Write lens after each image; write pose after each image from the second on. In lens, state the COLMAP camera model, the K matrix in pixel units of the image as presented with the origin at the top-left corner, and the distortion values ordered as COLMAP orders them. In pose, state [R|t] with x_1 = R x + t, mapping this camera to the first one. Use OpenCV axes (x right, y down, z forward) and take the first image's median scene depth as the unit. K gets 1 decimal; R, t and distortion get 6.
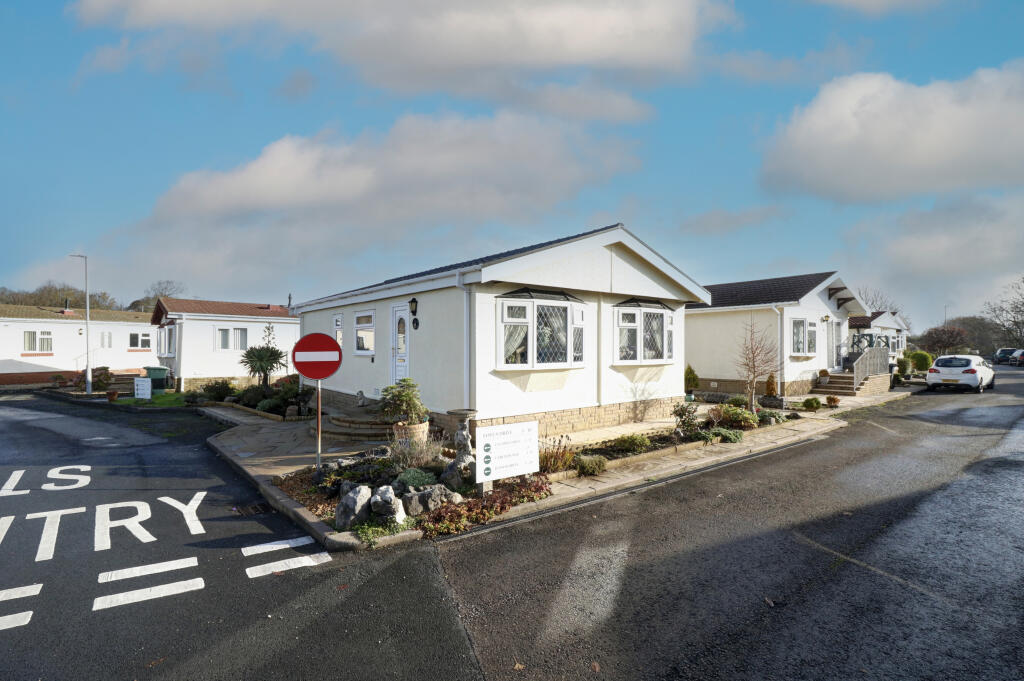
lens RADIAL K [[497.4, 0, 518.3], [0, 497.4, 353.1], [0, 0, 1]] dist [-0.003642, -0.000567]
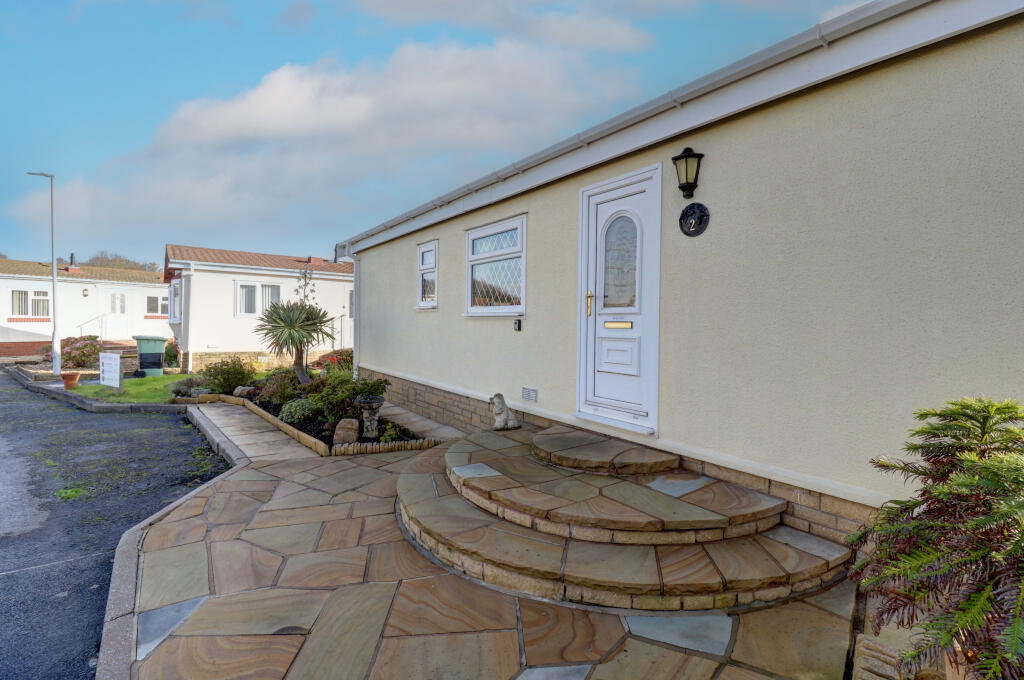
lens RADIAL K [[481.9, 0, 512.0], [0, 481.9, 340.0], [0, 0, 1]] dist [0.000647, -0.000069]
pose [[0.997147, 0.012724, -0.074403, -0.203907], [-0.010995, 0.999661, 0.023601, 0.013125], [0.074678, -0.022716, 0.996949, 0.427185]]
